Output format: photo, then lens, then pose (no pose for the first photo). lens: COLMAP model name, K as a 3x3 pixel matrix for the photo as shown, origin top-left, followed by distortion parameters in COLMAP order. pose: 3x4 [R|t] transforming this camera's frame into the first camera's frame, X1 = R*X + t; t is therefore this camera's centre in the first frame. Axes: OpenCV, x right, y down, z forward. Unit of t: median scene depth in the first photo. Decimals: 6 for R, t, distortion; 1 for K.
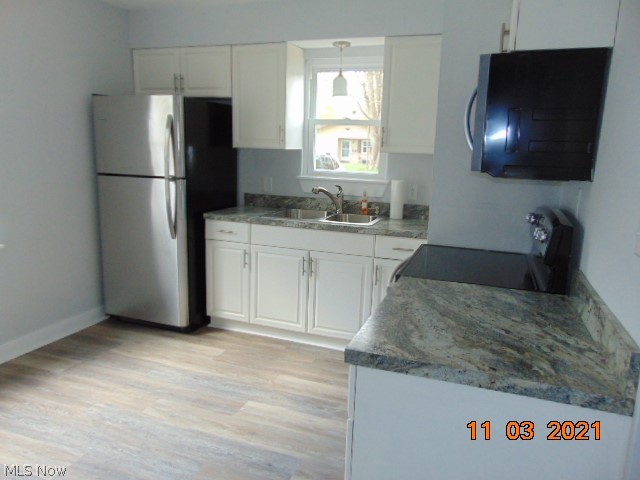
lens RADIAL K [[472.6, 0, 319.1], [0, 472.6, 243.1], [0, 0, 1]] dist [-0.021249, 0.016658]
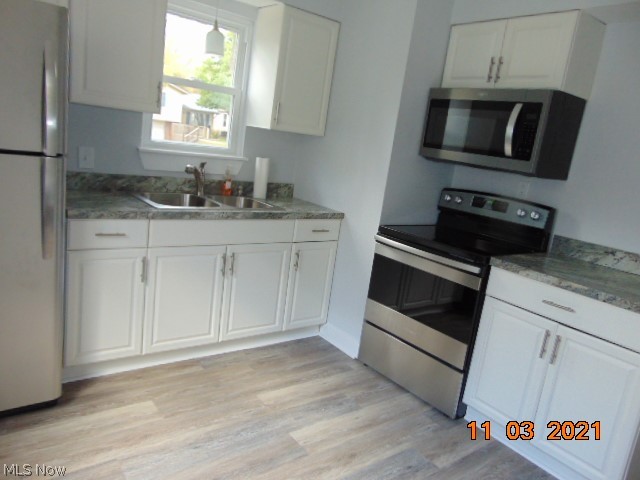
lens RADIAL K [[472.6, 0, 320.0], [0, 472.6, 236.7], [0, 0, 1]] dist [-0.021249, 0.016658]
pose [[0.534918, -0.132620, 0.834431, -0.603419], [0.055334, 0.990983, 0.122029, -0.087695], [-0.843090, -0.019103, 0.537432, 0.397551]]
